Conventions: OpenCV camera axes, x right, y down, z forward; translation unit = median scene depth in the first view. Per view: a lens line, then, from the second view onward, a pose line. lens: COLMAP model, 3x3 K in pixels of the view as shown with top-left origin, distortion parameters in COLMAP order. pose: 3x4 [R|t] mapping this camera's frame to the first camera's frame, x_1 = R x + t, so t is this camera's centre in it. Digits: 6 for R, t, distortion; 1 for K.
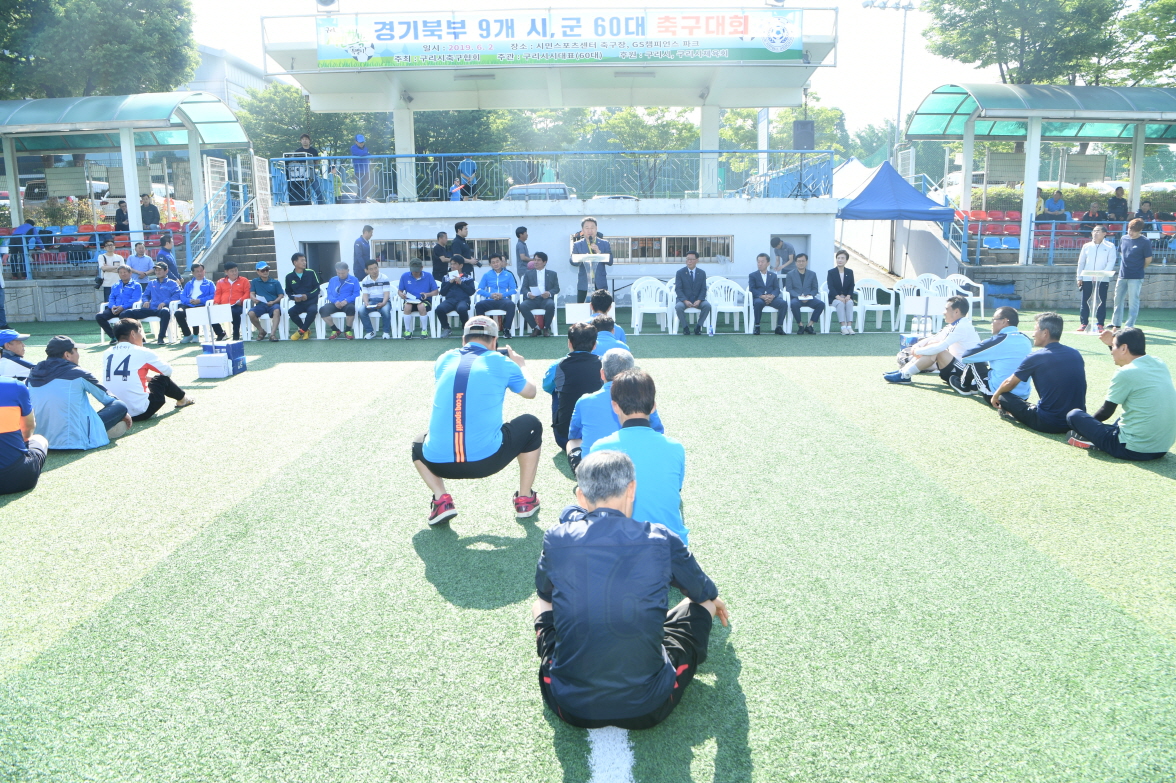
lens RADIAL K [[820.3, 0, 576.7], [0, 820.3, 399.5], [0, 0, 1]] dist [-0.082890, 0.016975]
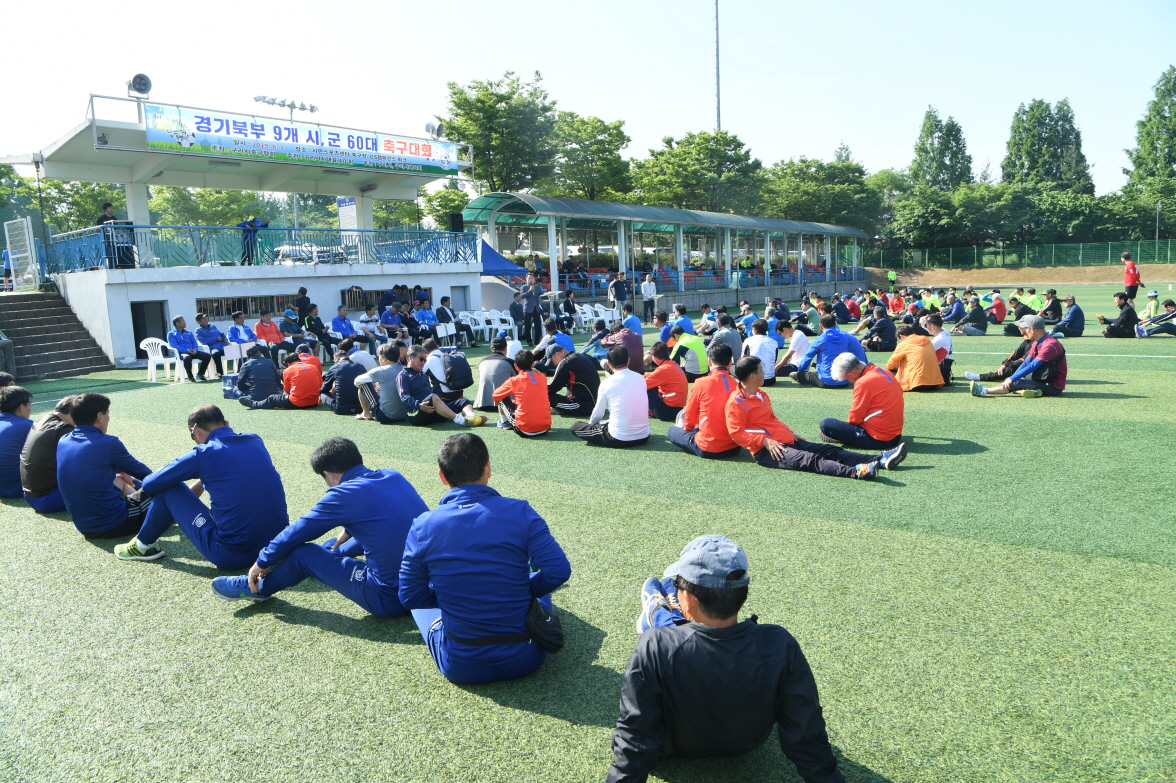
lens RADIAL K [[820.3, 0, 591.1], [0, 820.3, 403.3], [0, 0, 1]] dist [-0.082890, 0.016975]
pose [[0.596877, -0.129234, 0.791856, -0.885799], [0.186073, 0.982331, 0.020064, 0.033559], [-0.780458, 0.135367, 0.610378, -0.120442]]
